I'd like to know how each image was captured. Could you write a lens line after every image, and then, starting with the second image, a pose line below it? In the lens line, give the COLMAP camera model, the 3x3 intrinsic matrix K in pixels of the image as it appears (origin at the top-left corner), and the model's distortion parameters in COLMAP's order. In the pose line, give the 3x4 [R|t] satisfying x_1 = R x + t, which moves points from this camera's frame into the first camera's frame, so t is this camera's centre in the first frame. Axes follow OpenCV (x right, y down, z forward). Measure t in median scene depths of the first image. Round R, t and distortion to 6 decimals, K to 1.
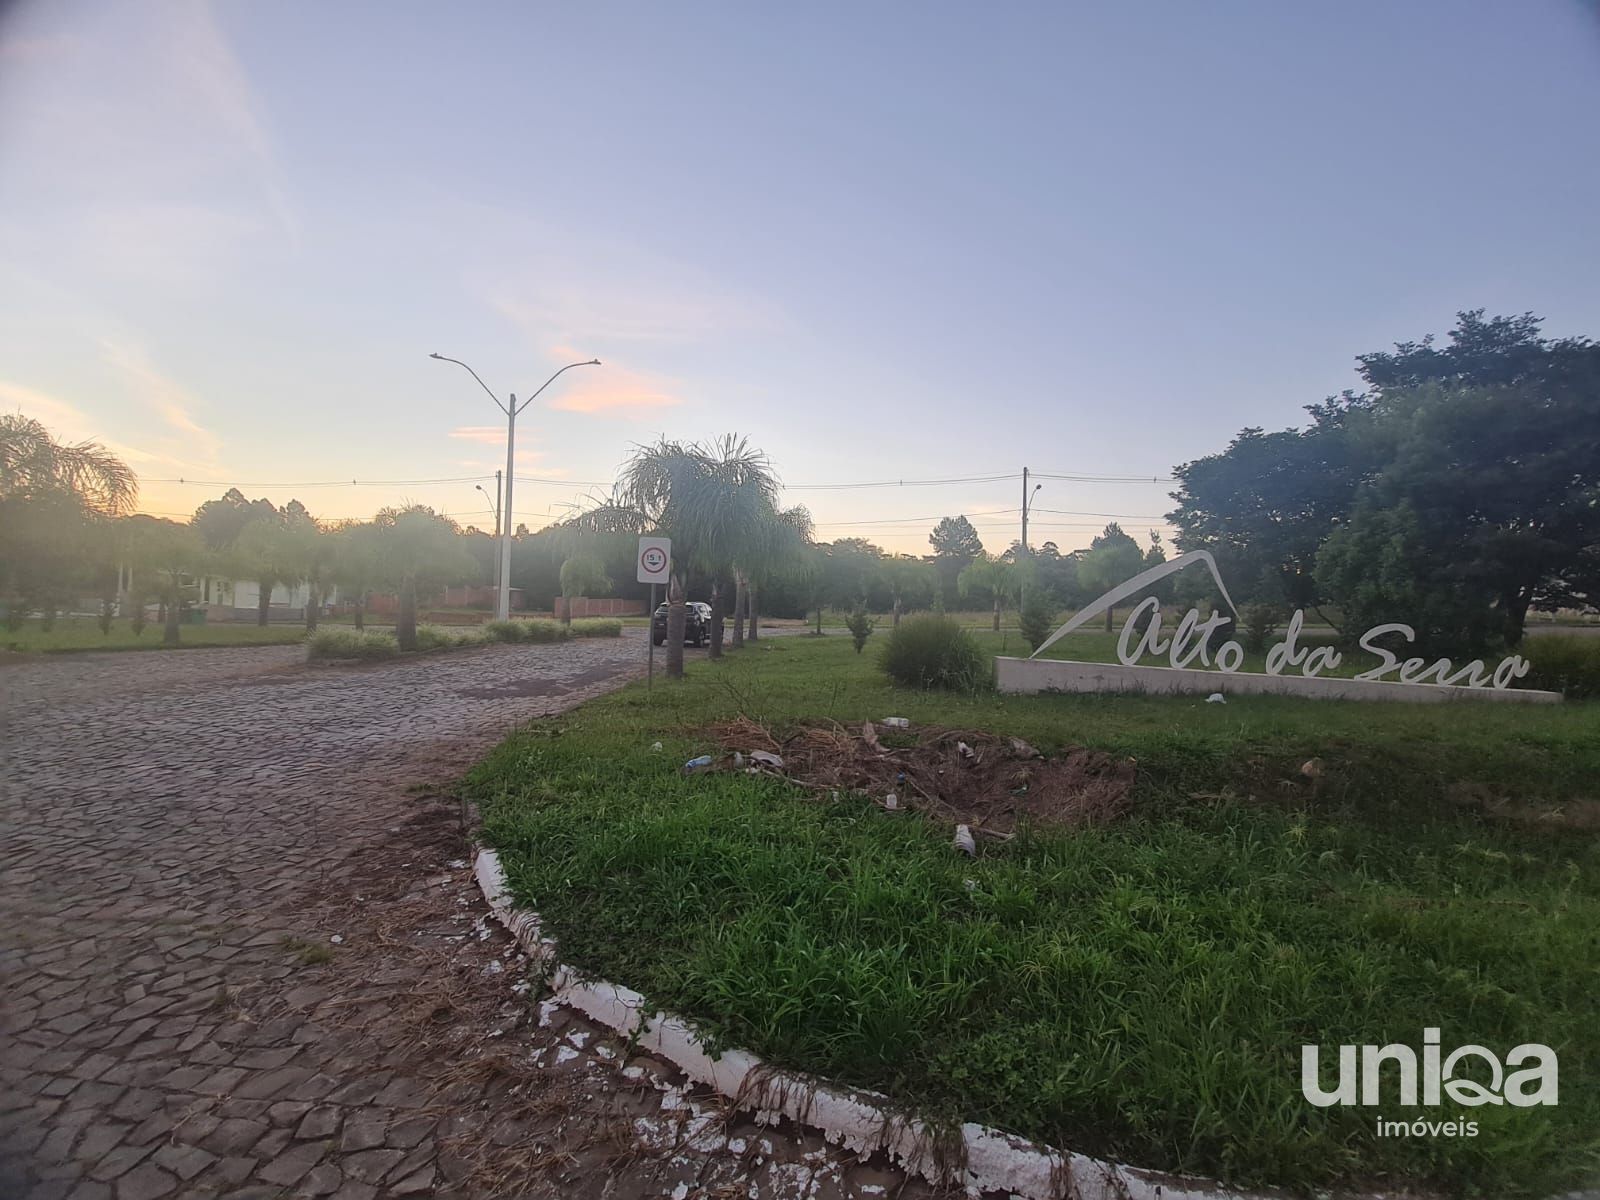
lens RADIAL K [[632.7, 0, 799.4], [0, 632.7, 612.3], [0, 0, 1]] dist [0.000199, -0.009374]
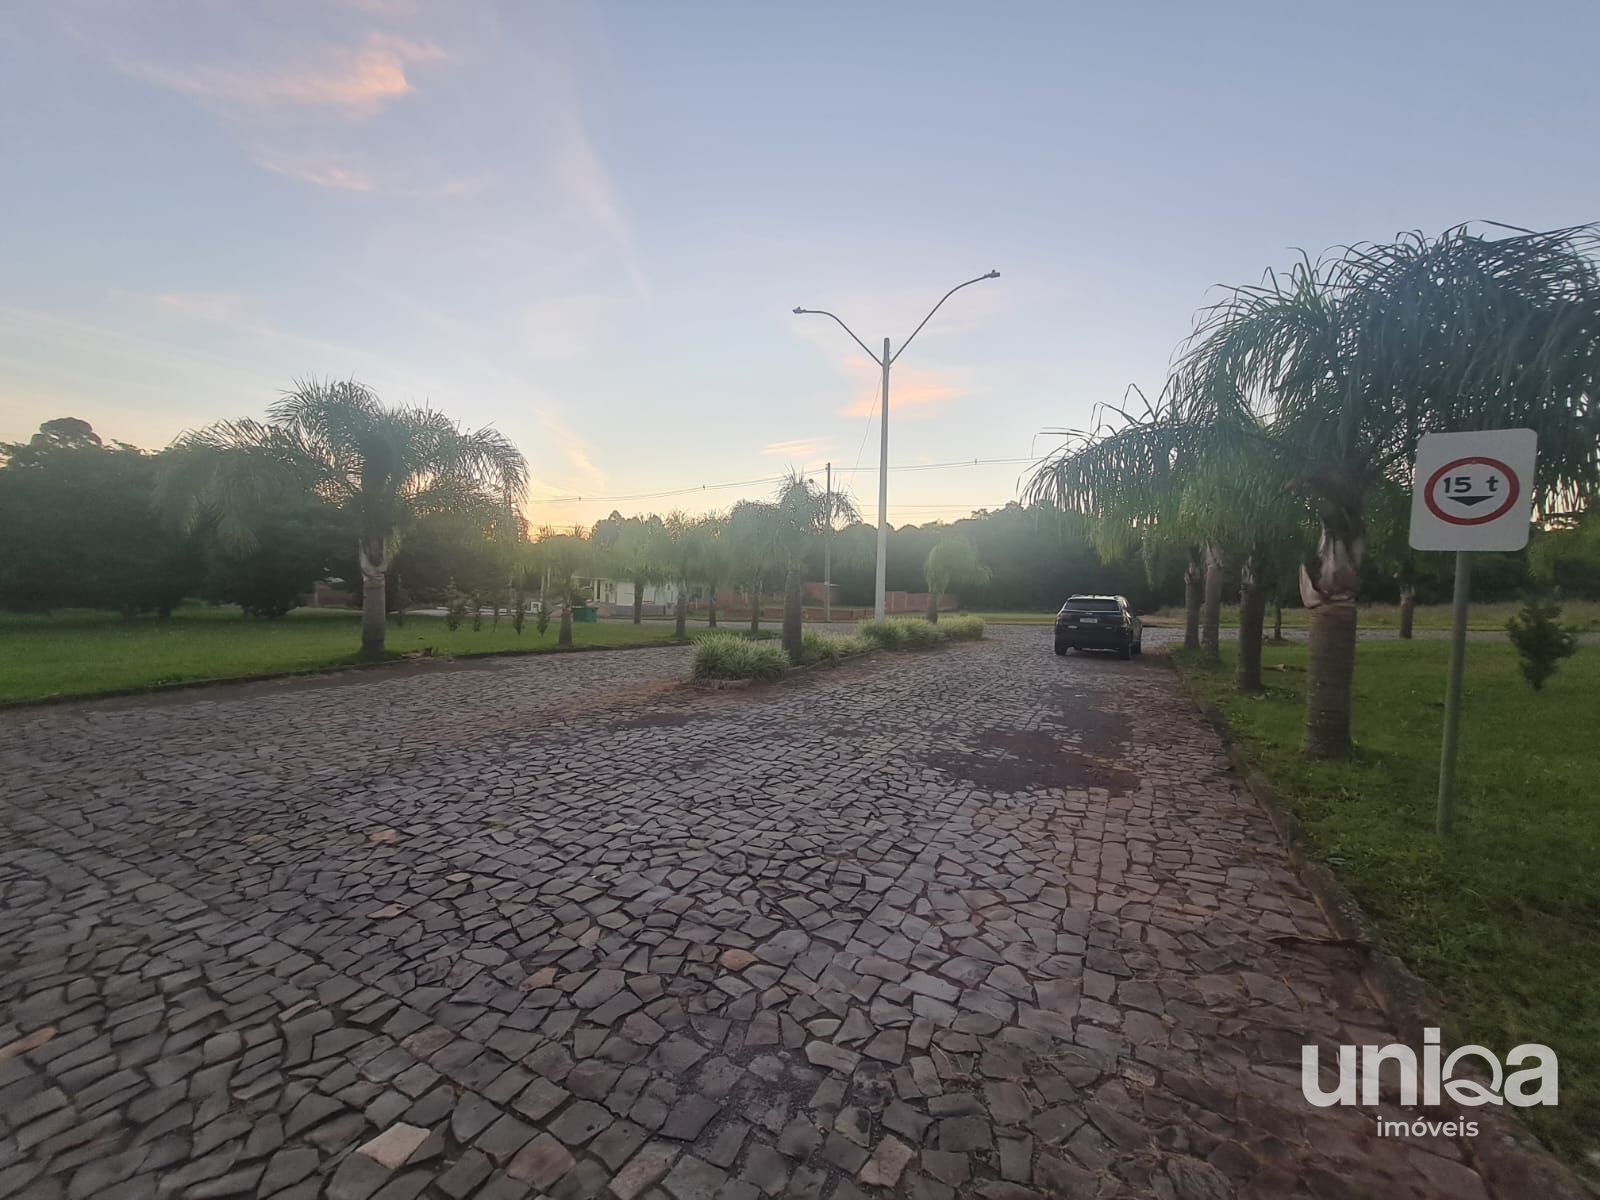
lens RADIAL K [[632.7, 0, 799.4], [0, 632.7, 612.3], [0, 0, 1]] dist [0.000199, -0.009374]
pose [[0.900151, -0.001374, -0.435577, -0.250893], [0.006185, 0.999935, 0.009628, -0.008757], [0.435535, -0.011361, 0.900100, 0.279191]]
